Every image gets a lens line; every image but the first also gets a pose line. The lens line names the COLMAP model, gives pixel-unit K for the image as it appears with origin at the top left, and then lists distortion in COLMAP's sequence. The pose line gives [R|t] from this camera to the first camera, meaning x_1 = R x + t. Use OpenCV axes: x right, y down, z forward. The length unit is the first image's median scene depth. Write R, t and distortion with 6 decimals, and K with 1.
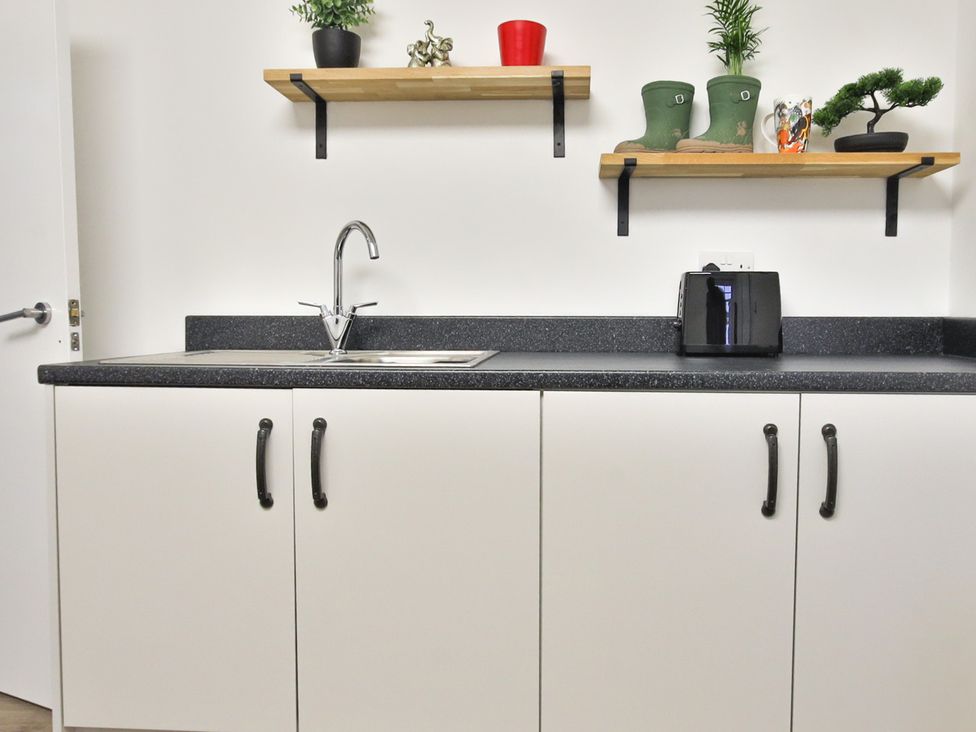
lens RADIAL K [[797.3, 0, 487.9], [0, 797.3, 329.5], [0, 0, 1]] dist [0.000157, -0.001509]
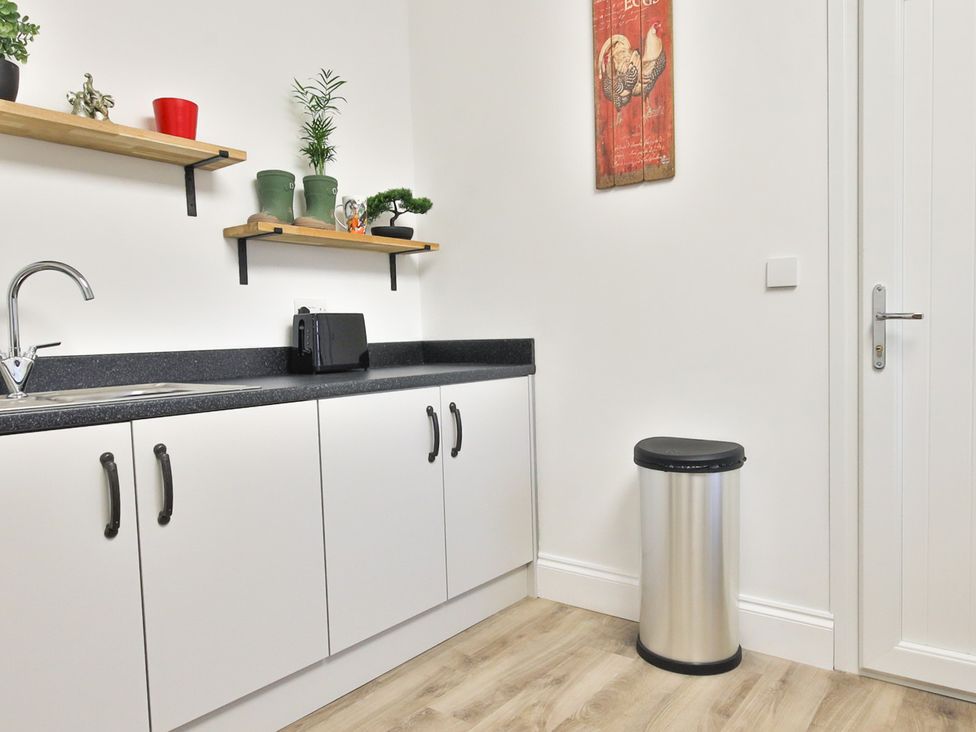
lens RADIAL K [[737.7, 0, 488.0], [0, 737.7, 366.0], [0, 0, 1]] dist [-0.008521, -0.005446]
pose [[0.555994, -0.056367, 0.829273, -0.615207], [0.055901, 0.997975, 0.030355, -0.002505], [-0.829304, 0.029480, 0.558019, 0.033225]]
